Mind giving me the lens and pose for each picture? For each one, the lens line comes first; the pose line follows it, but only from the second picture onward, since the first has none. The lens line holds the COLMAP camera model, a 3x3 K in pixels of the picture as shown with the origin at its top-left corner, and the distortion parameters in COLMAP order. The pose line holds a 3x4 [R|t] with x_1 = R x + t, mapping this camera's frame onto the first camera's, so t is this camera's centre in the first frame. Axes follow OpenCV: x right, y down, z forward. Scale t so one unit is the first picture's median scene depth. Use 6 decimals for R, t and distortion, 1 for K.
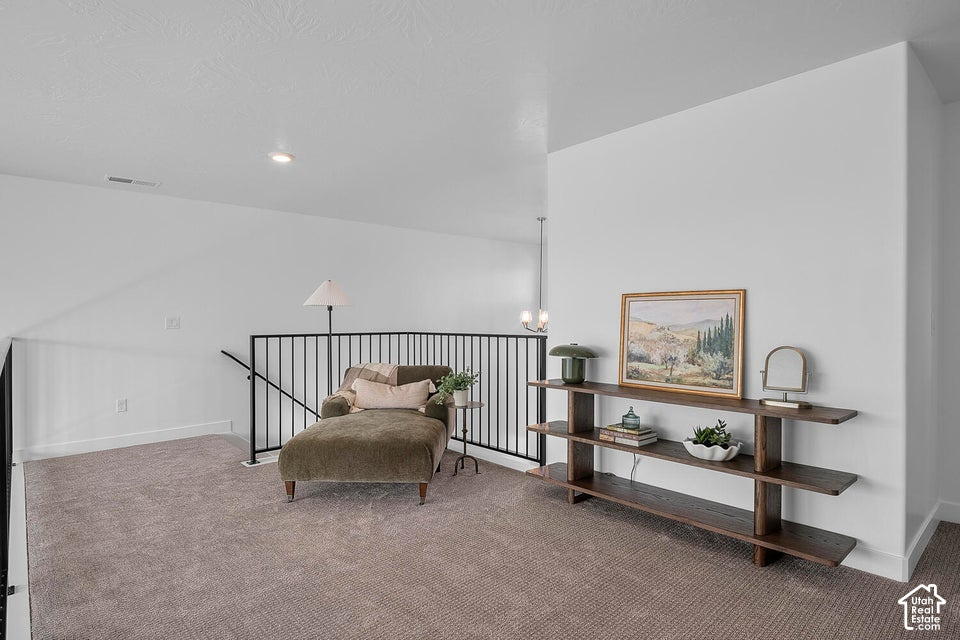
lens RADIAL K [[512.4, 0, 476.7], [0, 512.4, 324.6], [0, 0, 1]] dist [-0.000596, -0.006096]
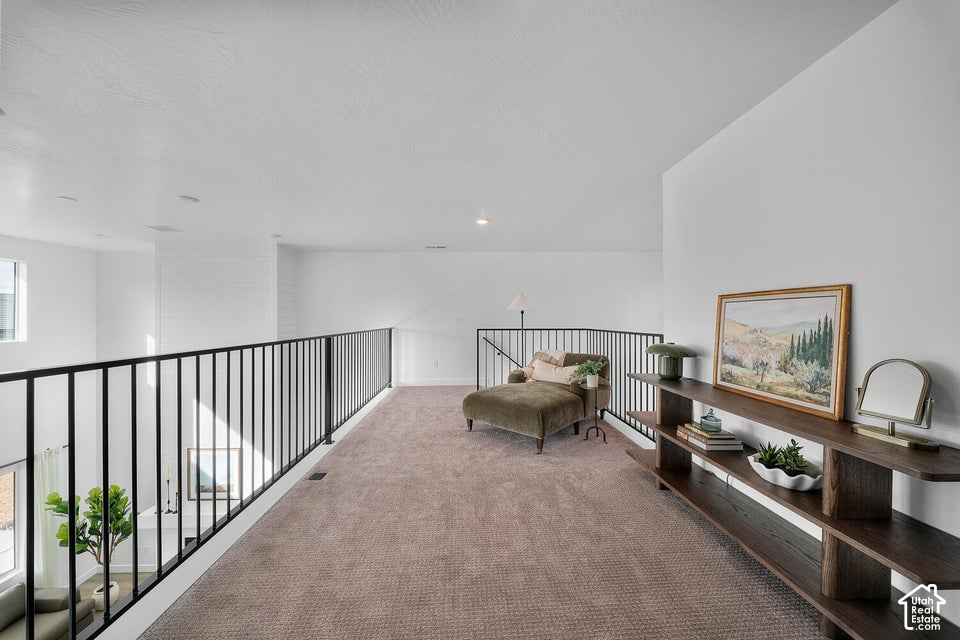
lens RADIAL K [[337.0, 0, 476.3], [0, 337.0, 317.1], [0, 0, 1]] dist [-0.003127, -0.003370]
pose [[0.765878, -0.000137, -0.642985, 0.367523], [-0.009800, 0.999881, -0.011887, -0.005091], [0.642911, 0.015405, 0.765786, 0.203867]]
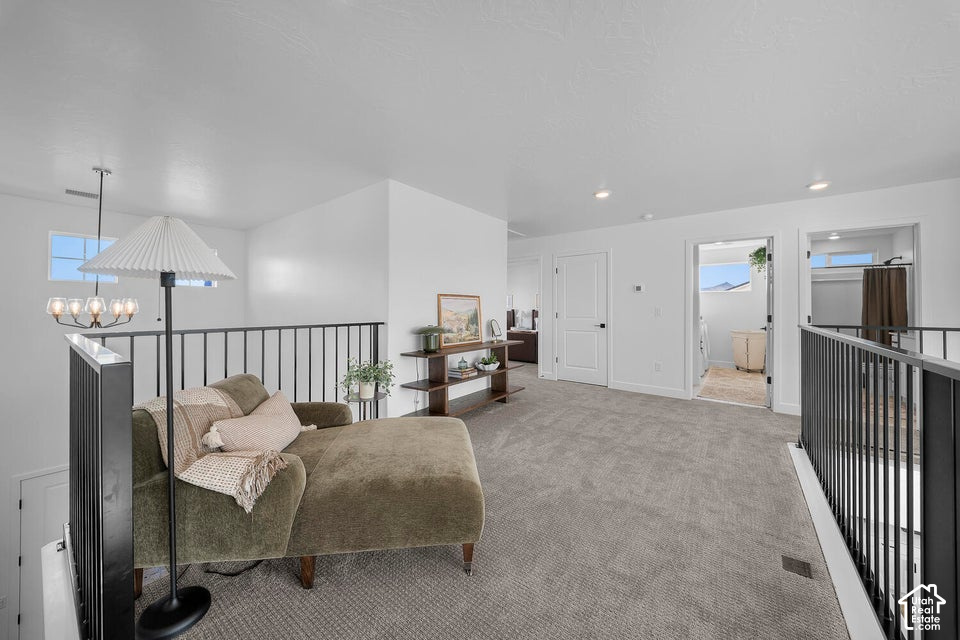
lens RADIAL K [[337.0, 0, 480.5], [0, 337.0, 312.7], [0, 0, 1]] dist [-0.003127, -0.003370]
pose [[-0.195562, -0.000632, 0.980691, -0.874019], [0.019748, 0.999794, 0.004583, -0.000314], [-0.980492, 0.020262, -0.195509, 1.154650]]
